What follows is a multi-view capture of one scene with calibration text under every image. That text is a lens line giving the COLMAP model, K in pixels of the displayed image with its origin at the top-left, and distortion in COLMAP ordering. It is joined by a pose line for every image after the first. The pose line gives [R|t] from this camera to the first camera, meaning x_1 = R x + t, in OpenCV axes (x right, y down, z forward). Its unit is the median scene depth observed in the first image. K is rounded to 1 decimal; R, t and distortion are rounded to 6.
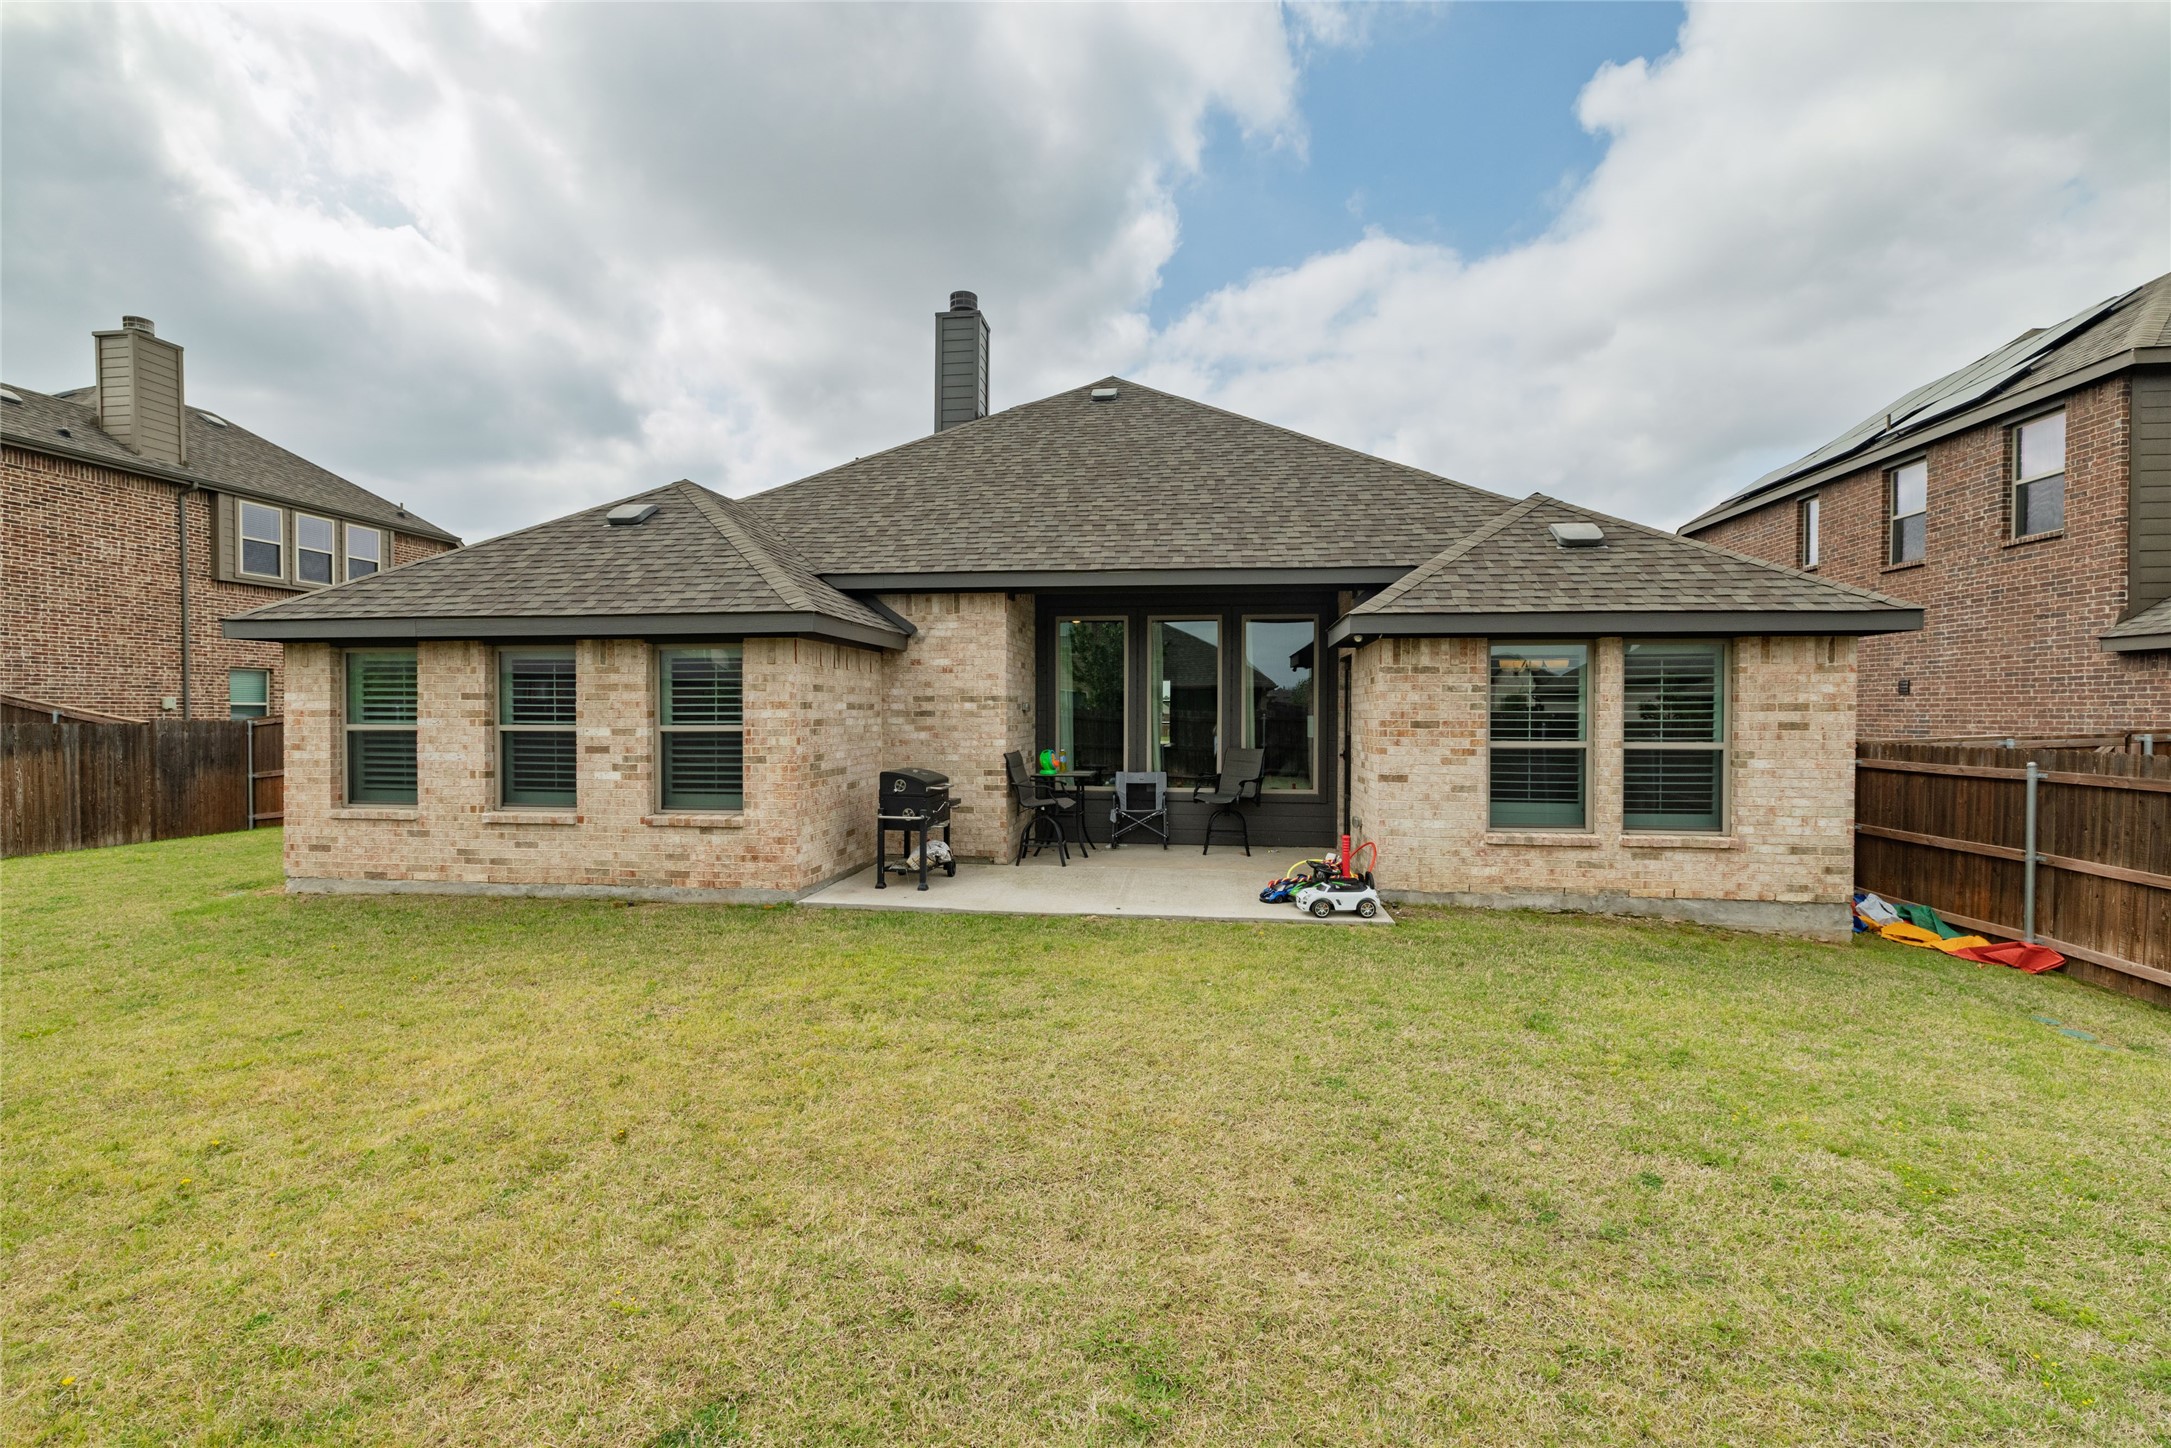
lens RADIAL K [[928.6, 0, 1085.5], [0, 928.6, 724.0], [0, 0, 1]] dist [0.001556, 0.000024]
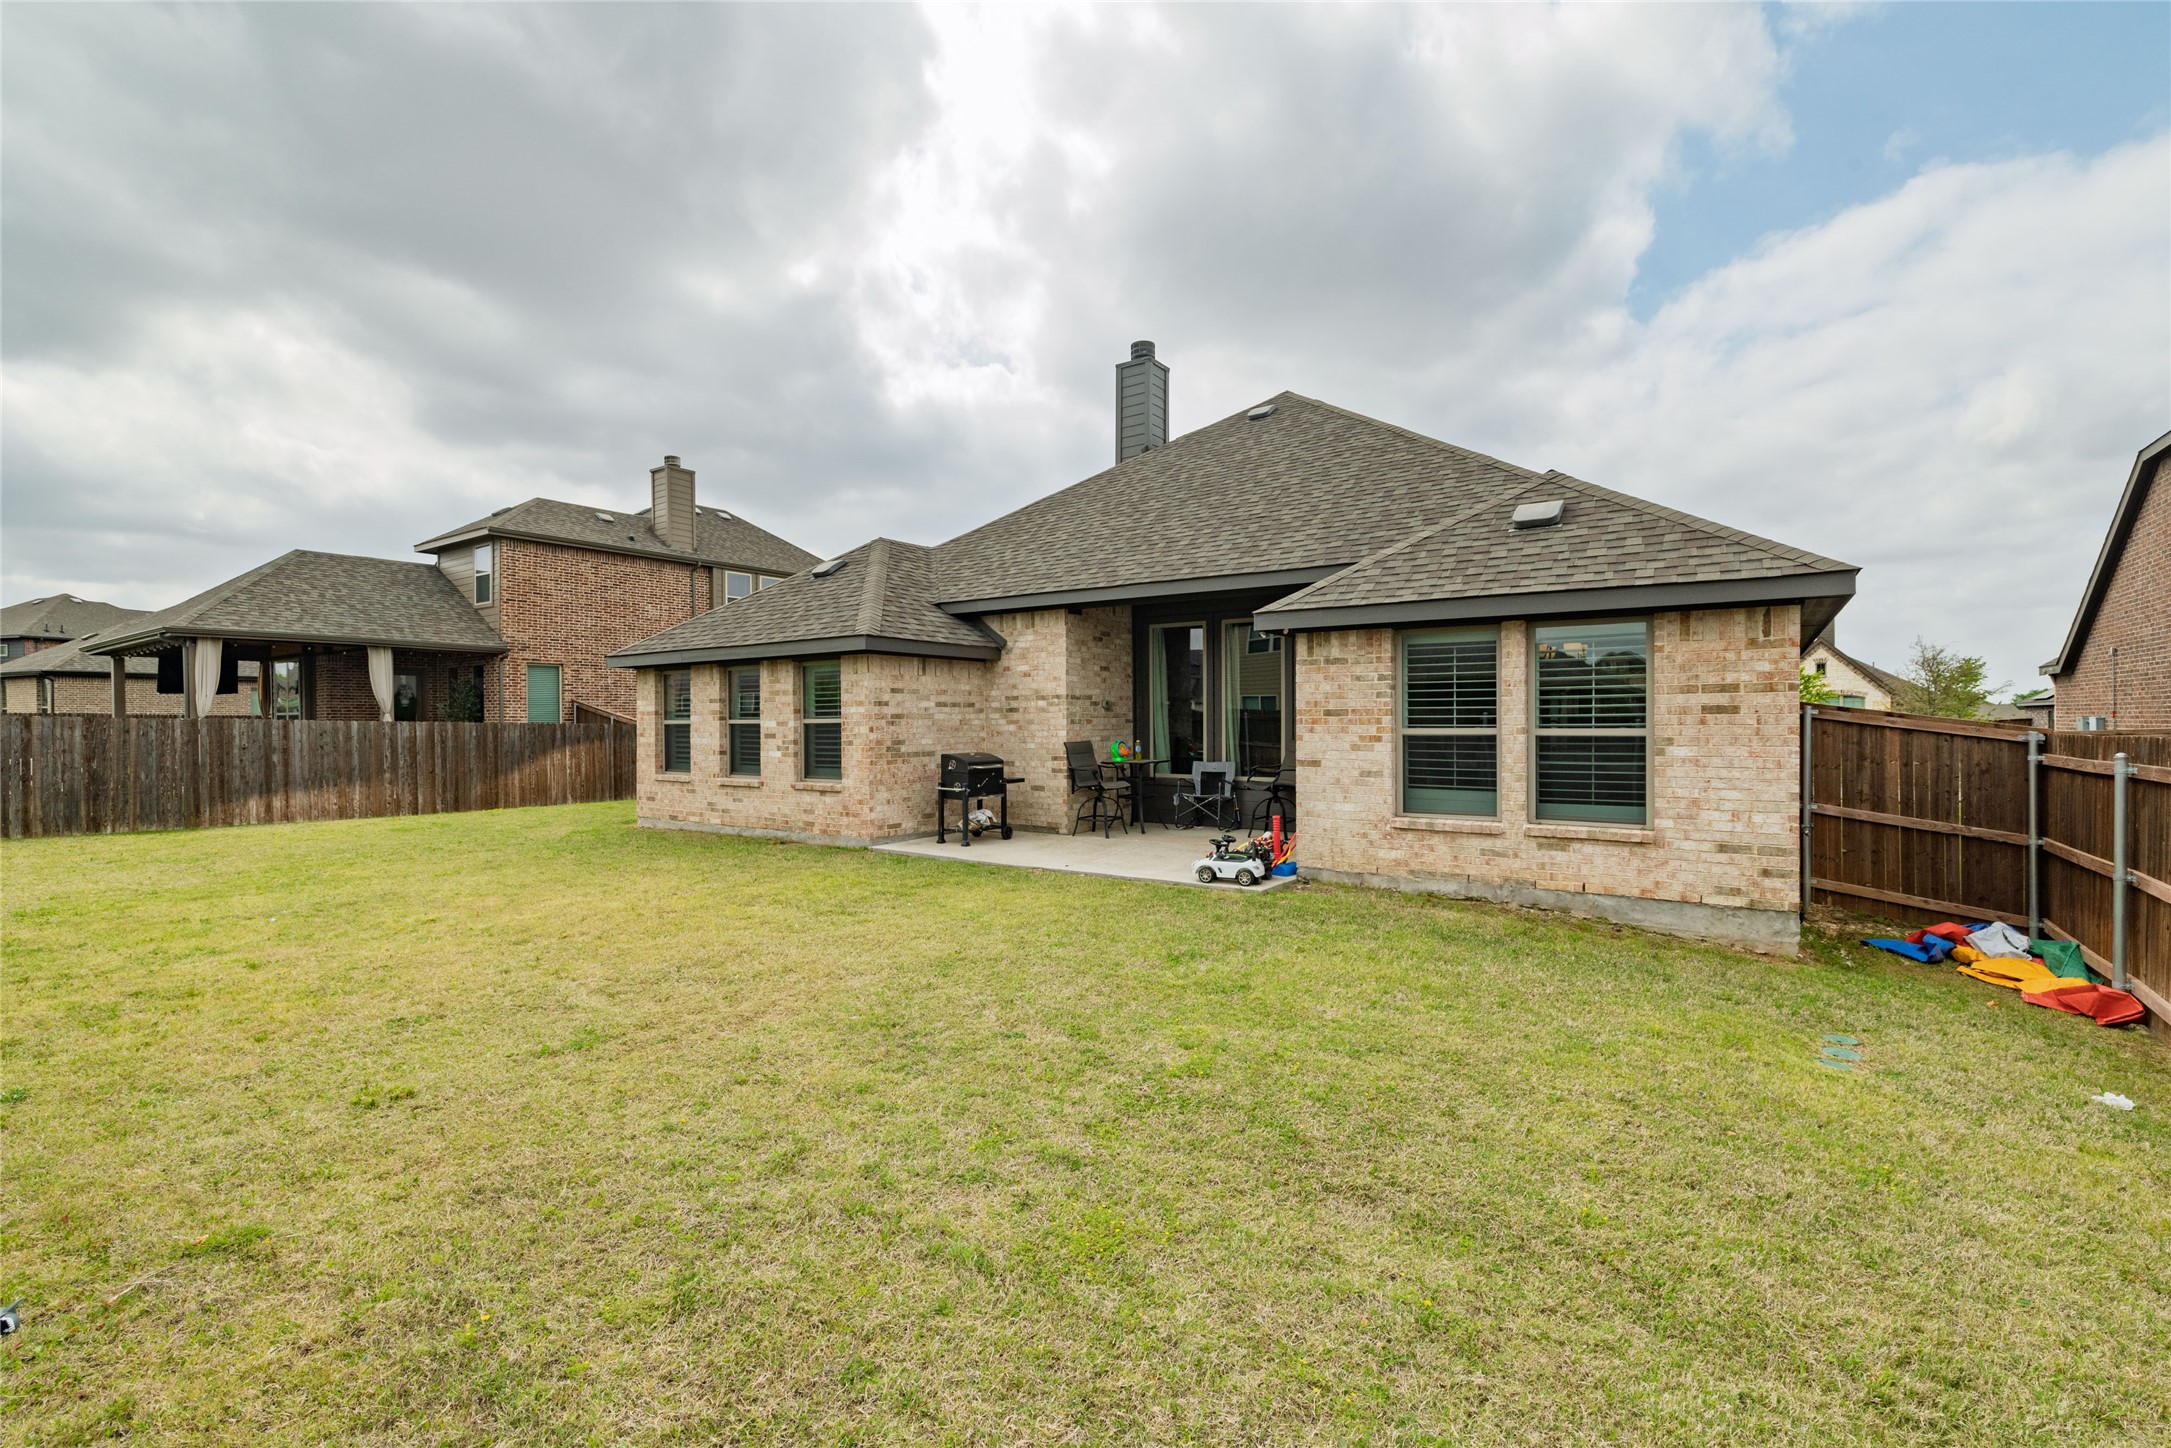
lens RADIAL K [[928.6, 0, 1085.5], [0, 928.6, 724.0], [0, 0, 1]] dist [0.001556, 0.000024]
pose [[0.890440, -0.004933, -0.455074, 0.574052], [0.001823, 0.999972, -0.007274, 0.020000], [0.455098, 0.005647, 0.890424, -0.070921]]
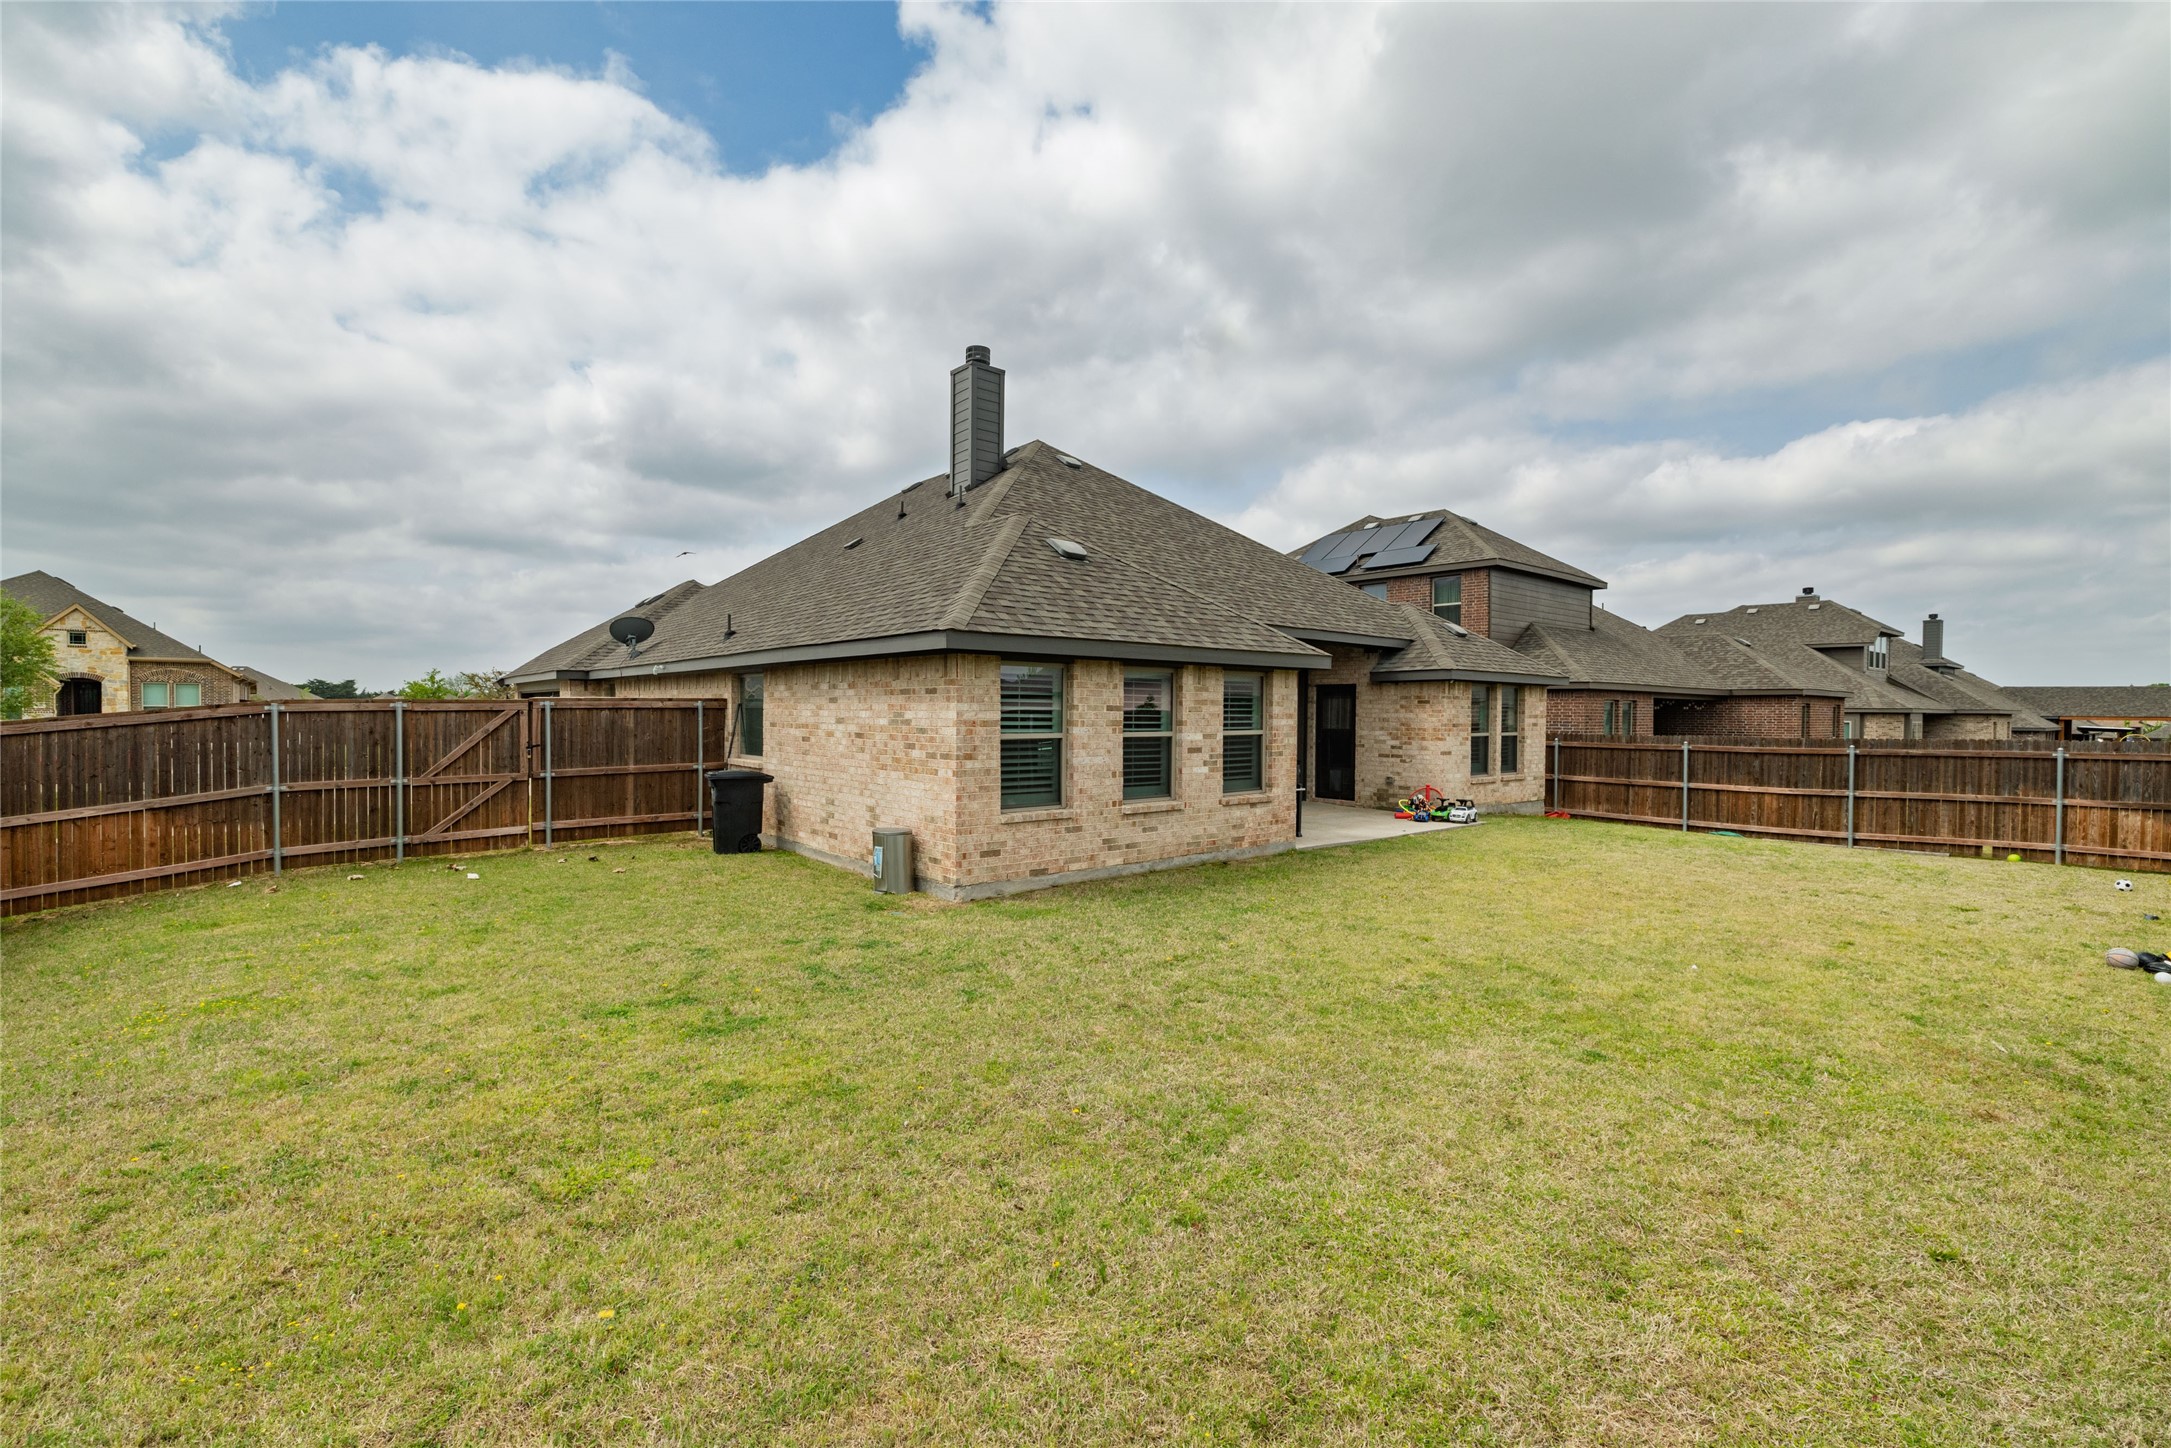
lens RADIAL K [[928.6, 0, 1085.5], [0, 928.6, 724.0], [0, 0, 1]] dist [0.001556, 0.000024]
pose [[0.677336, -0.007100, 0.735639, -1.574400], [0.004139, 0.999974, 0.005840, -0.017055], [-0.735662, -0.000911, 0.677348, 0.231872]]
